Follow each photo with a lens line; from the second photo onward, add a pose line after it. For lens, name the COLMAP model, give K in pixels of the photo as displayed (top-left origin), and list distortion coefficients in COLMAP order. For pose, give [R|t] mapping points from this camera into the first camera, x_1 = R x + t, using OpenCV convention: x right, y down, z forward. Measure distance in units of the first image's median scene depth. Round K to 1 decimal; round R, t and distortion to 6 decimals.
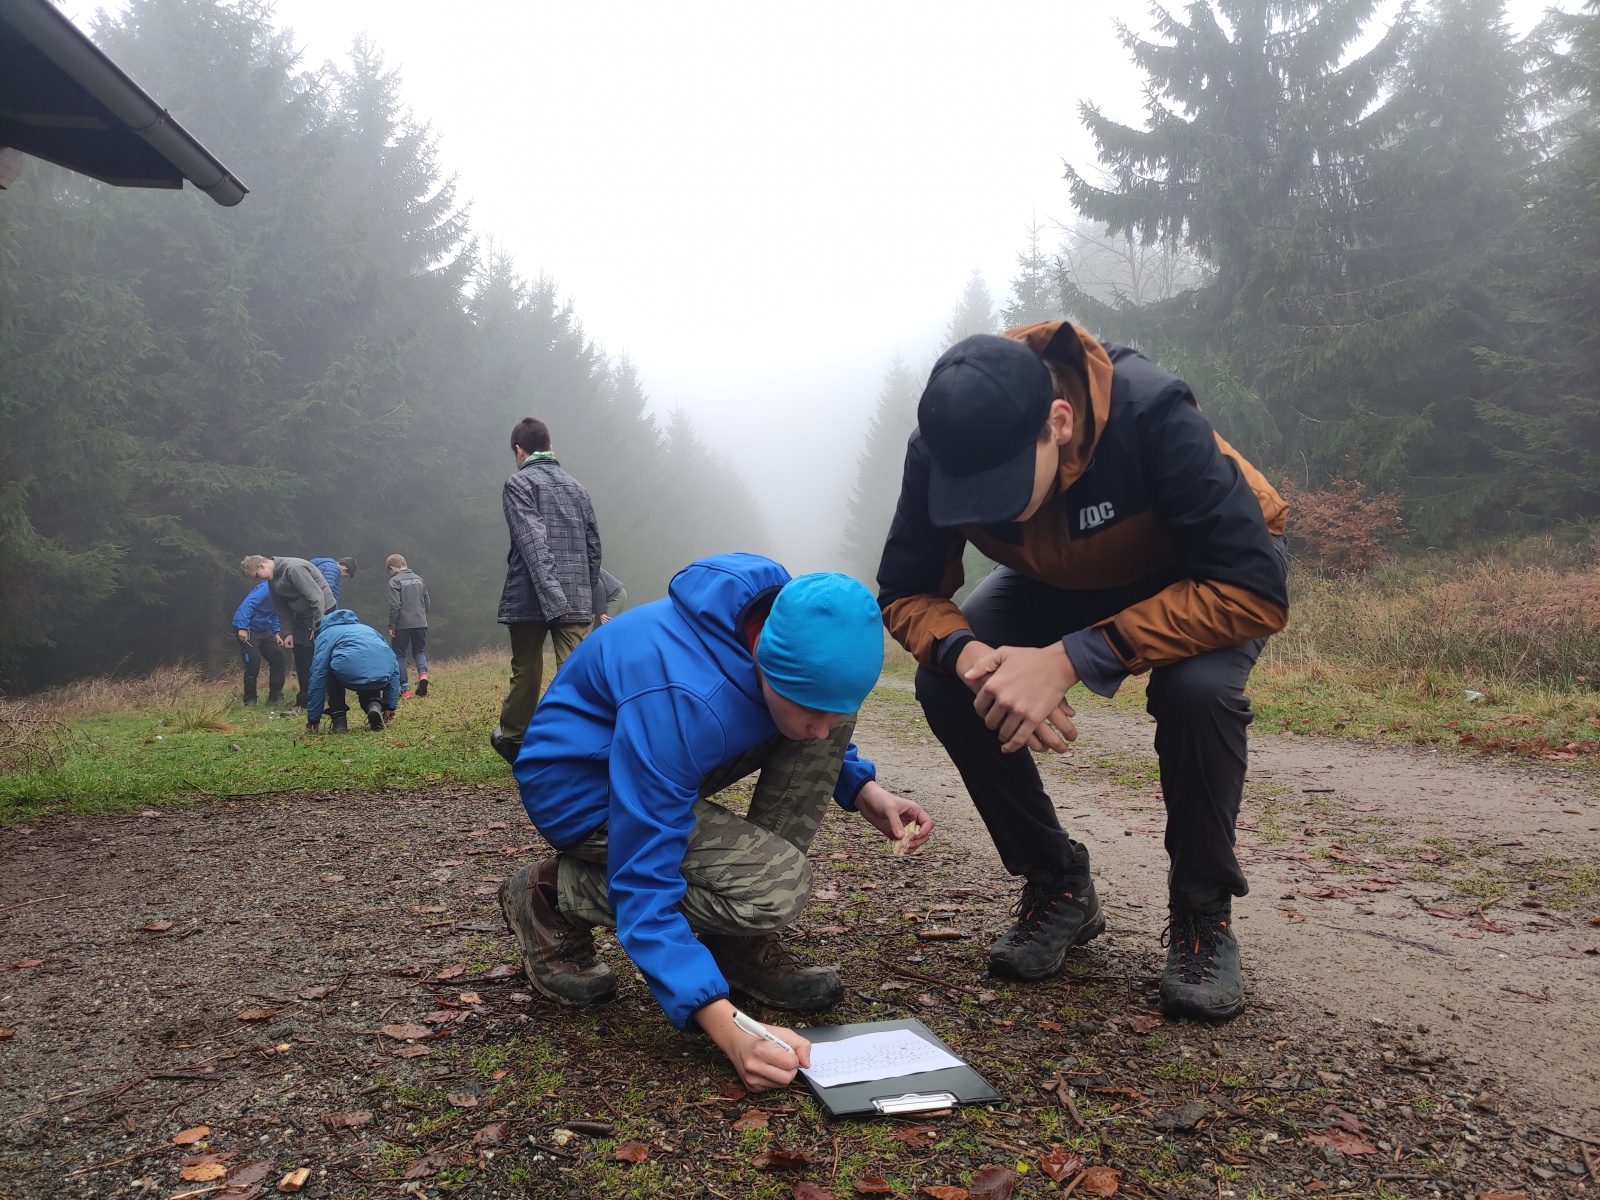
lens RADIAL K [[1168.1, 0, 800.5], [0, 1168.1, 598.3], [0, 0, 1]] dist [0.039277, -0.019548]
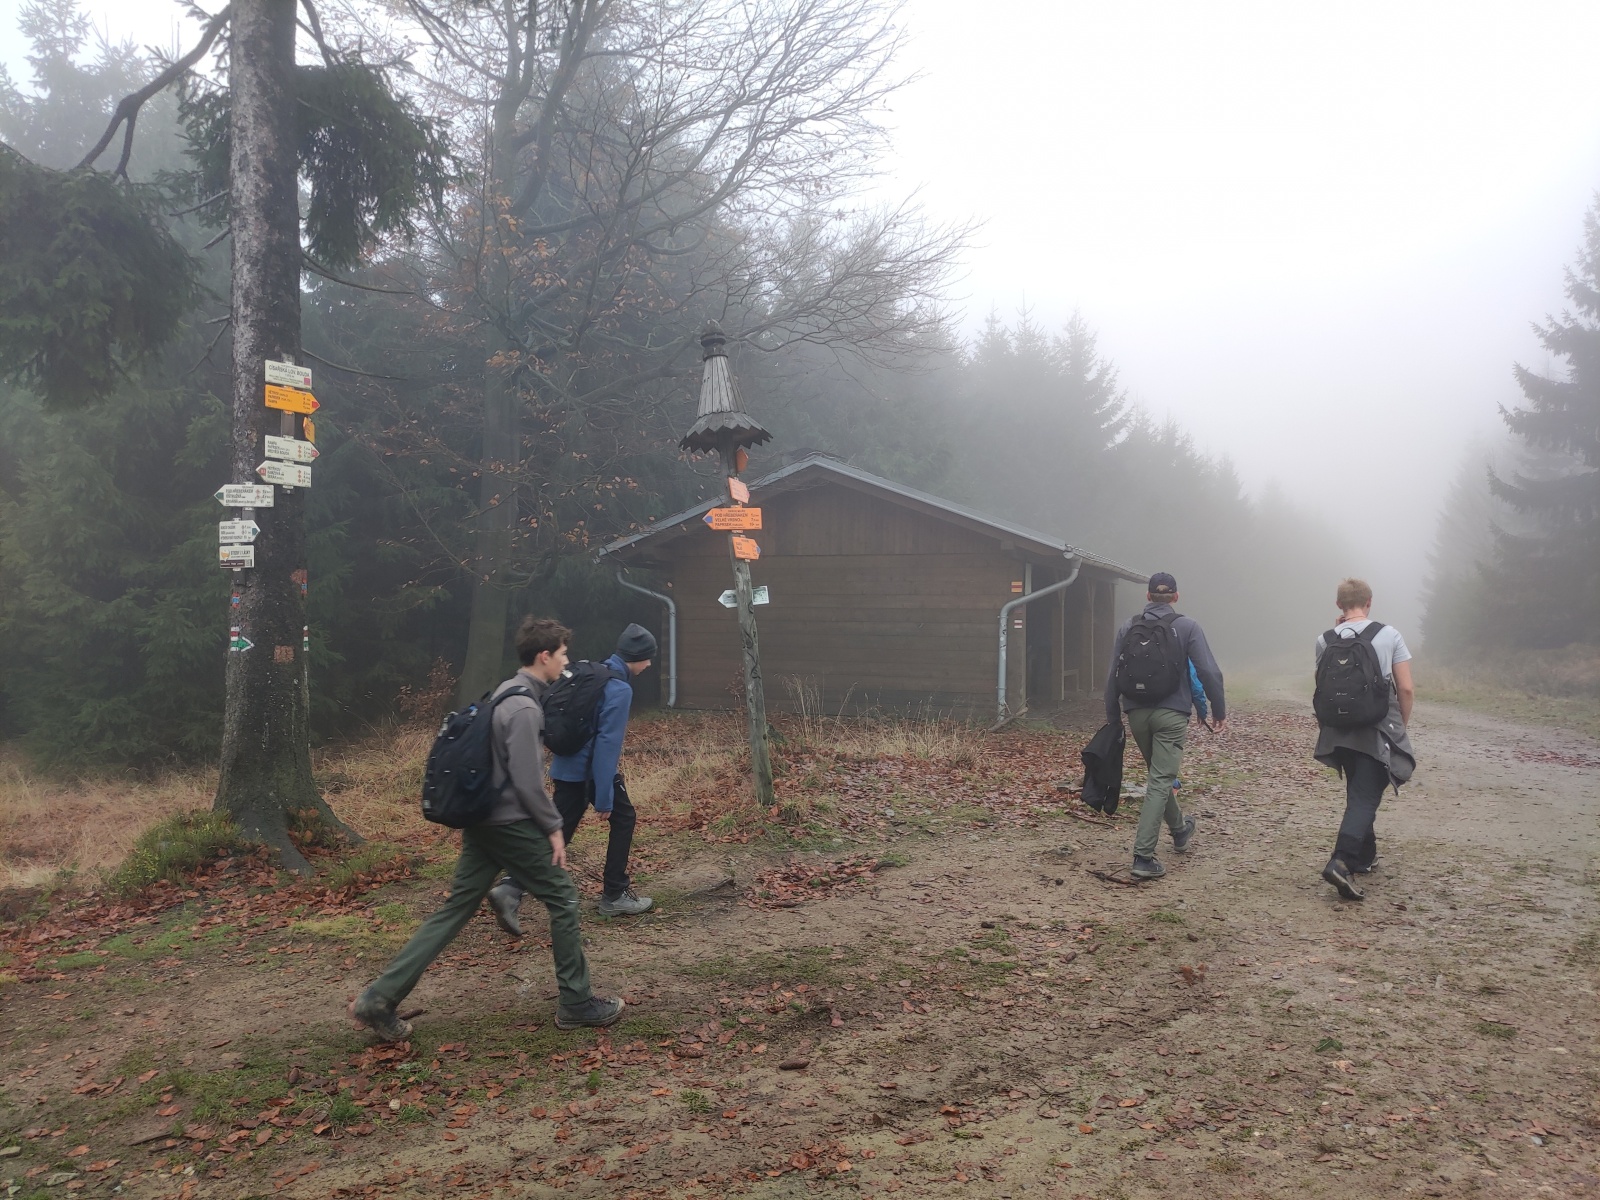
lens RADIAL K [[1168.1, 0, 801.1], [0, 1168.1, 605.6], [0, 0, 1]] dist [0.039277, -0.019548]
pose [[0.882829, 0.006798, -0.469645, 0.070032], [-0.012996, 0.999866, -0.009956, -0.020410], [0.469515, 0.014893, 0.882799, -0.541753]]
